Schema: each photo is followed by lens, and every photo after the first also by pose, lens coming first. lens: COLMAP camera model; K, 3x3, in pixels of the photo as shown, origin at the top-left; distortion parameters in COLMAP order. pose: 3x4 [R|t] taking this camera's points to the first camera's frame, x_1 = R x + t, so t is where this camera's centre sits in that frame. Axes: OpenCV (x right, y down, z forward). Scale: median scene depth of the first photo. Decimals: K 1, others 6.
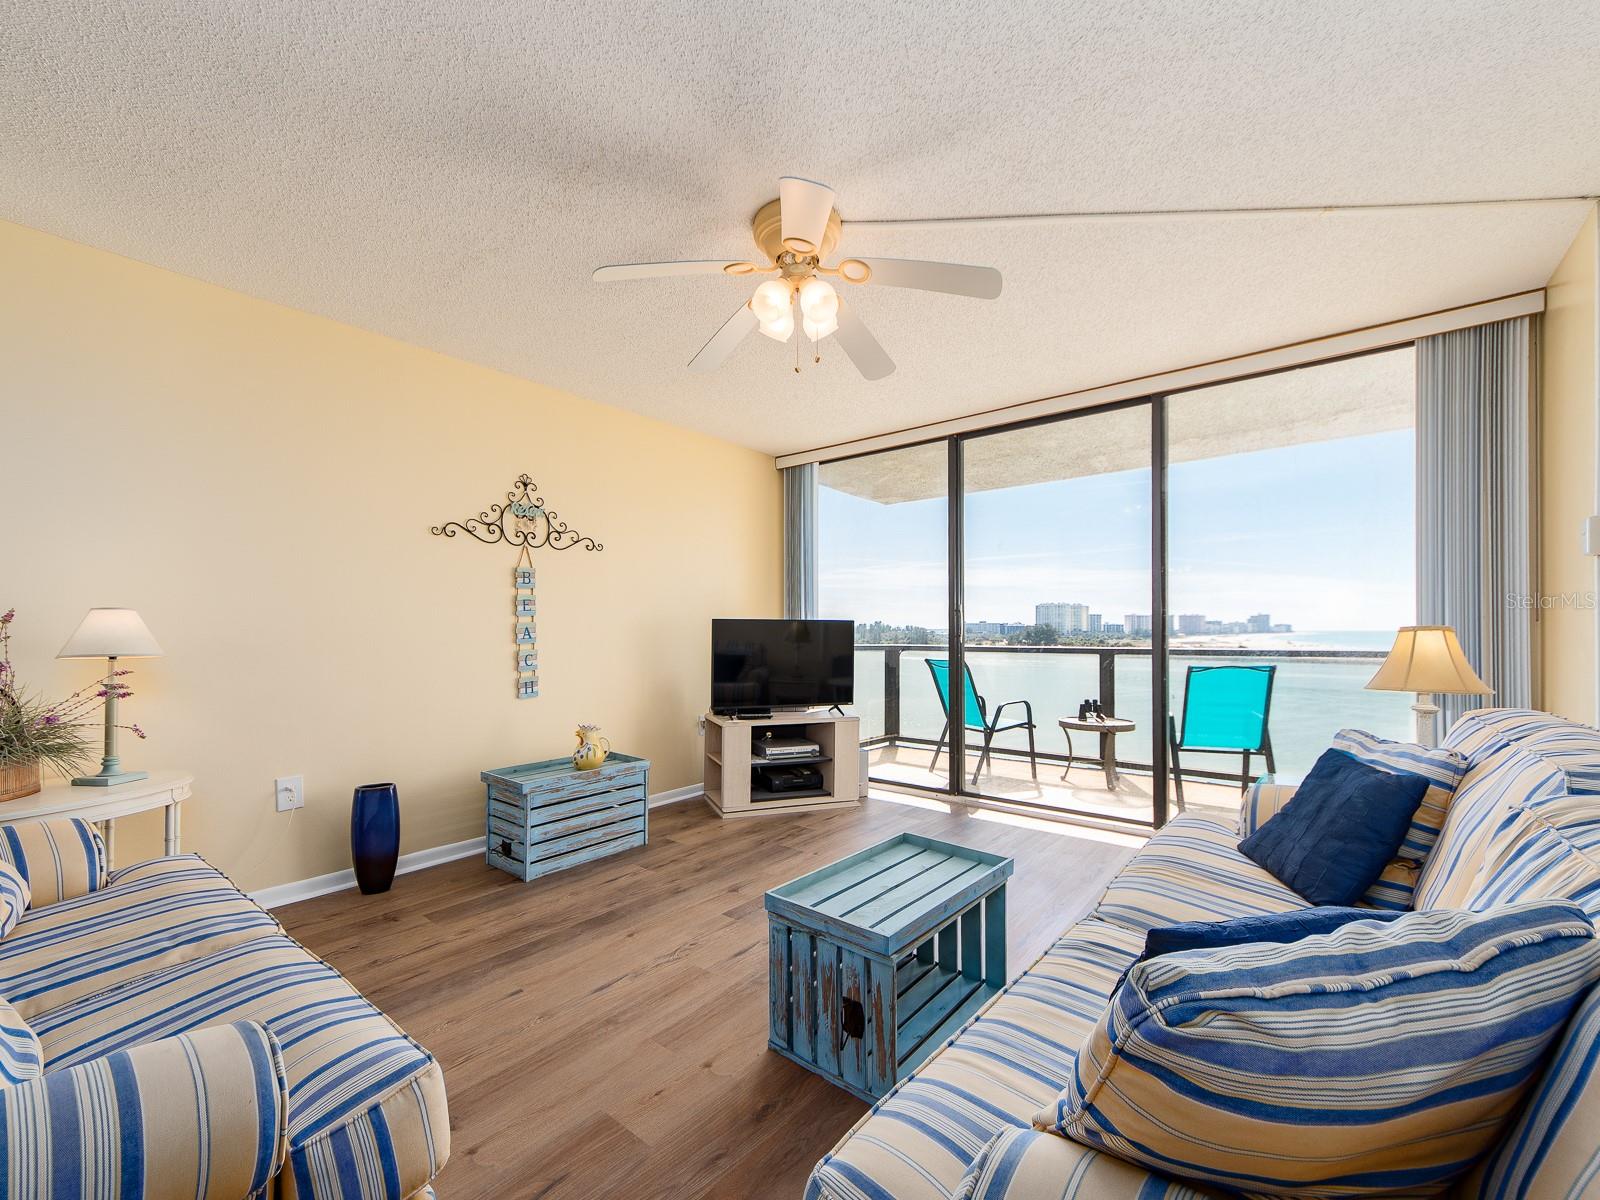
lens RADIAL K [[664.9, 0, 781.7], [0, 664.9, 626.0], [0, 0, 1]] dist [0.010561, -0.005029]
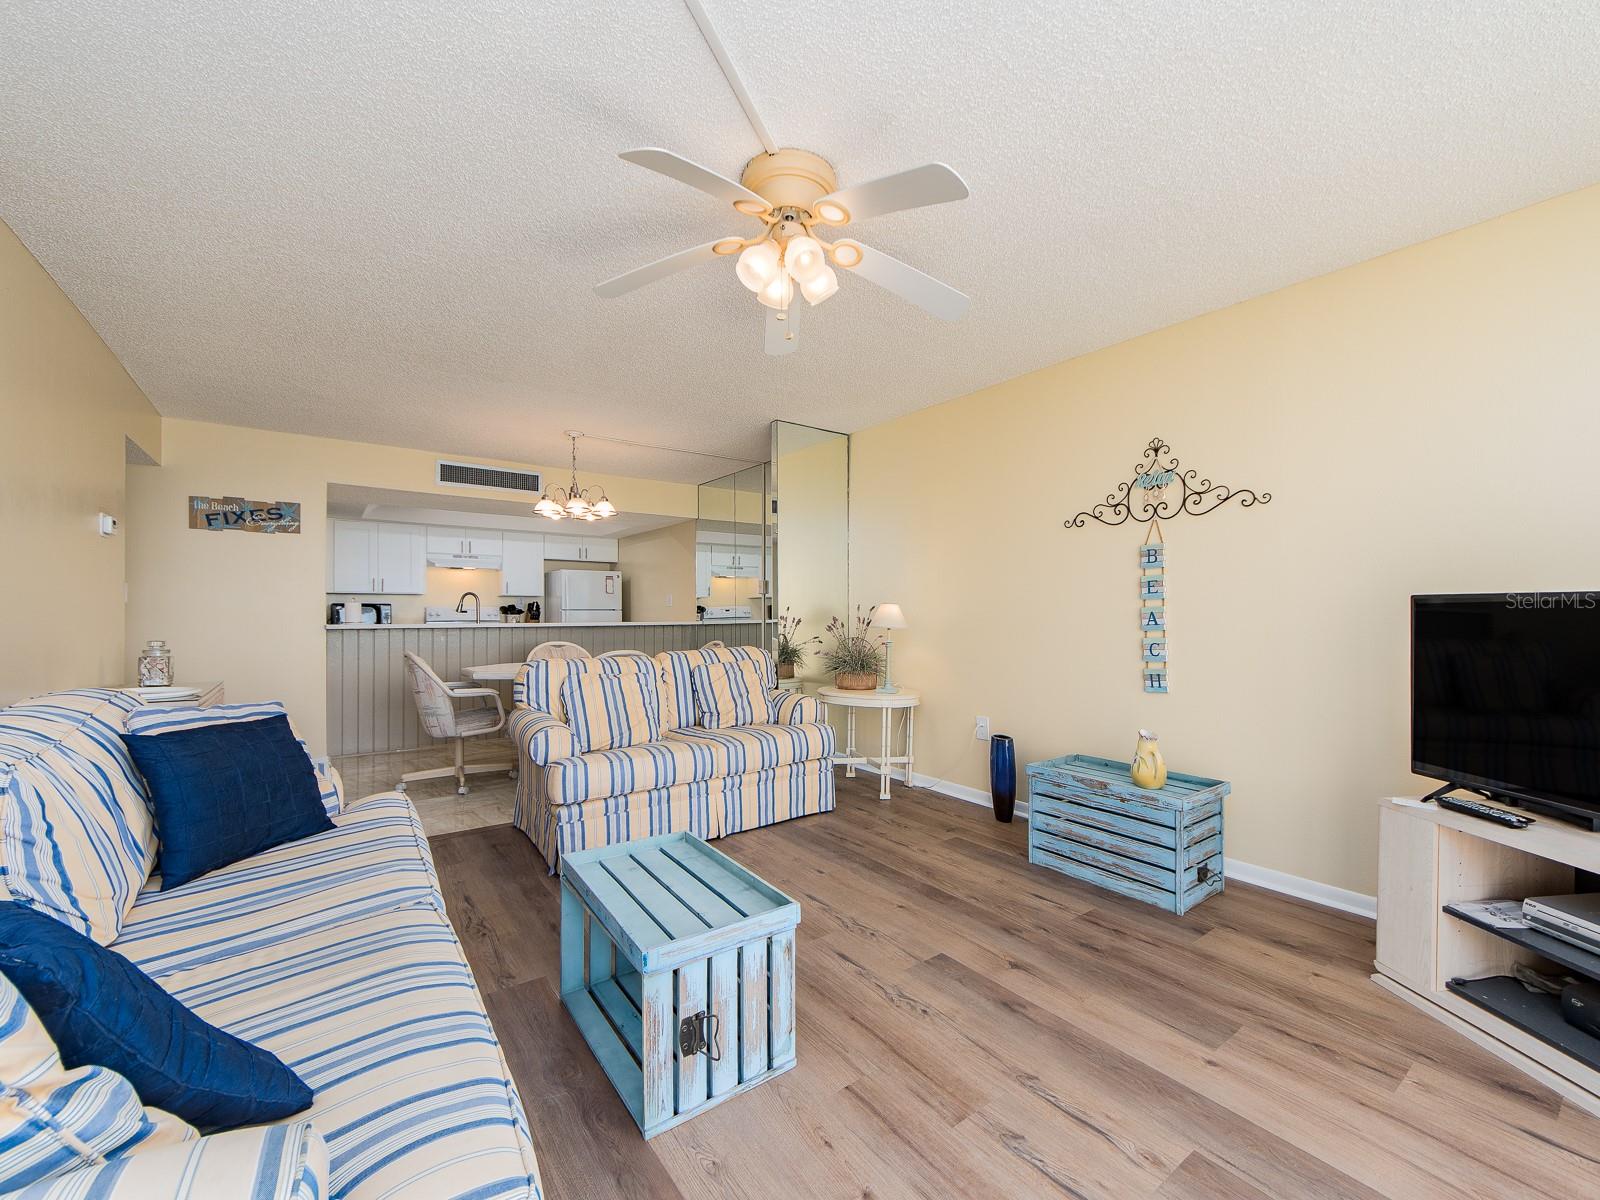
lens RADIAL K [[645.5, 0, 825.6], [0, 645.5, 612.8], [0, 0, 1]] dist [0.000162, -0.000042]
pose [[-0.212057, 0.000131, -0.977257, 0.541444], [0.003388, 0.999994, -0.000601, 0.001829], [0.977251, -0.003438, -0.212056, 0.756239]]
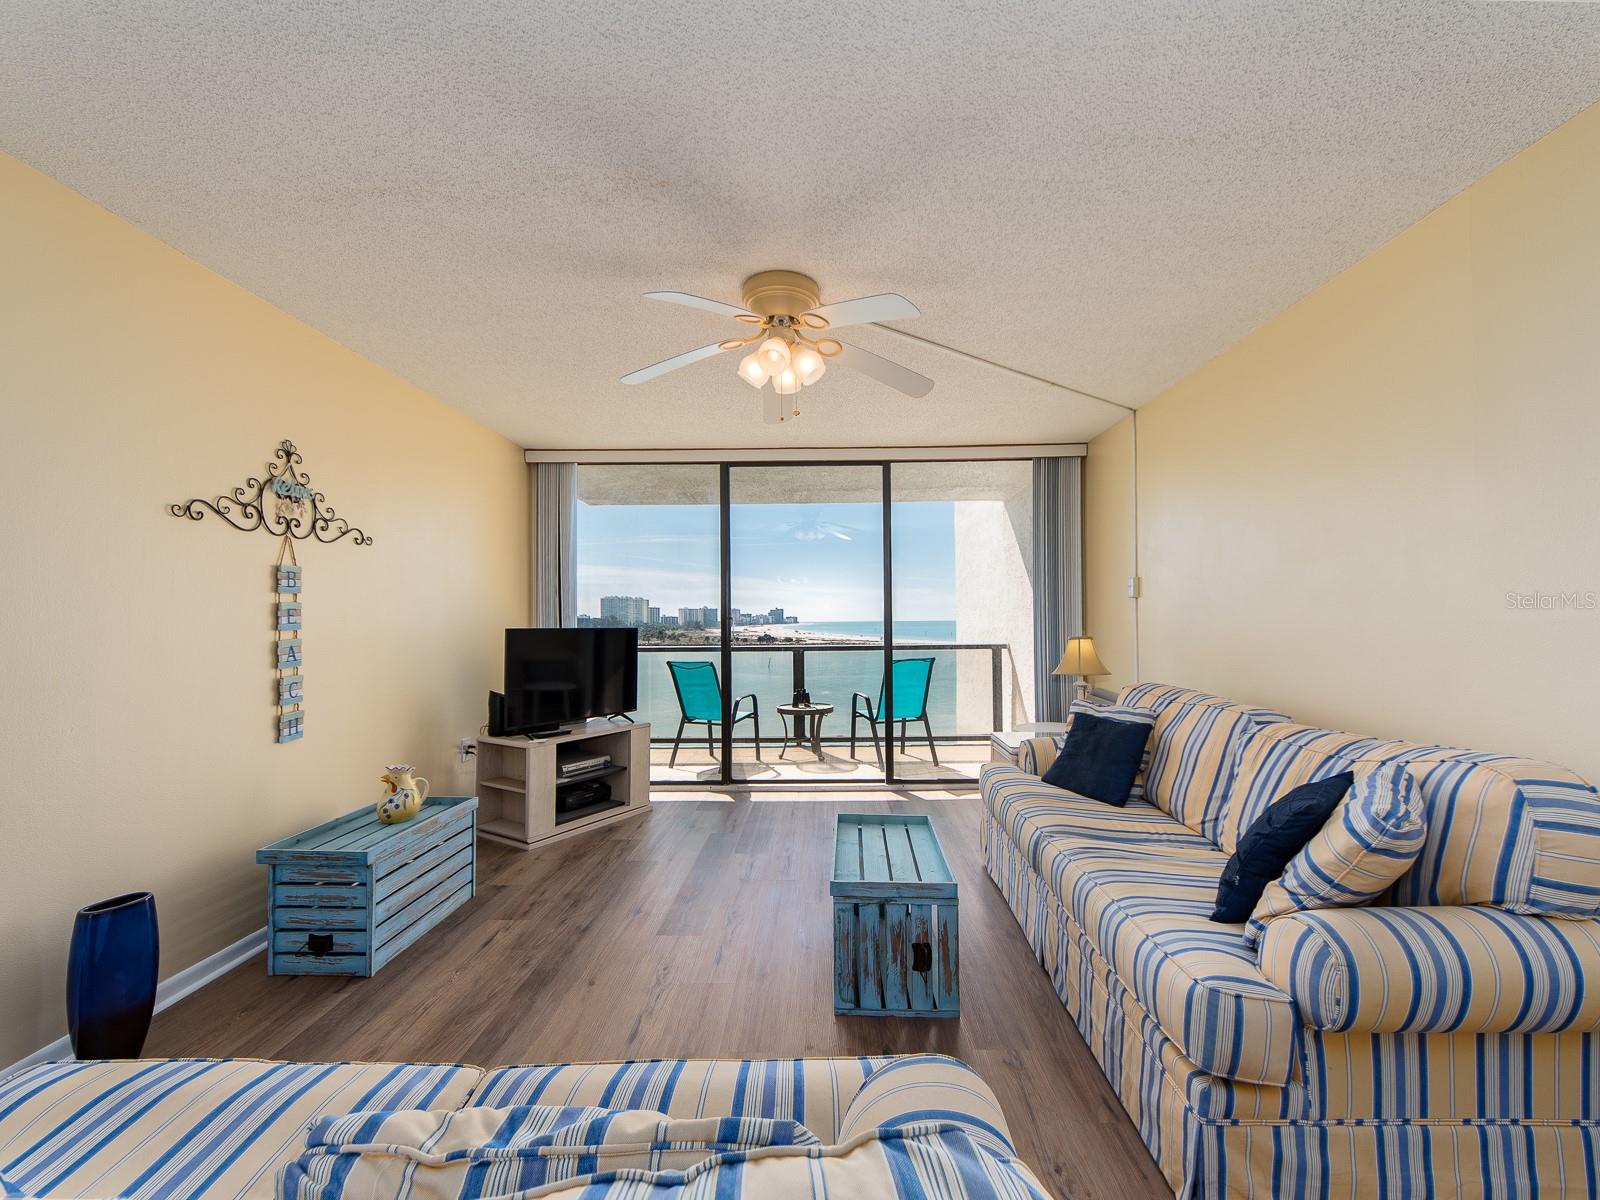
lens RADIAL K [[664.9, 0, 795.3], [0, 664.9, 607.3], [0, 0, 1]] dist [0.010561, -0.005029]
pose [[0.783772, 0.008167, 0.620995, -0.404139], [0.001139, 0.999893, -0.014588, -0.029657], [-0.621048, 0.012141, 0.783679, 0.064520]]
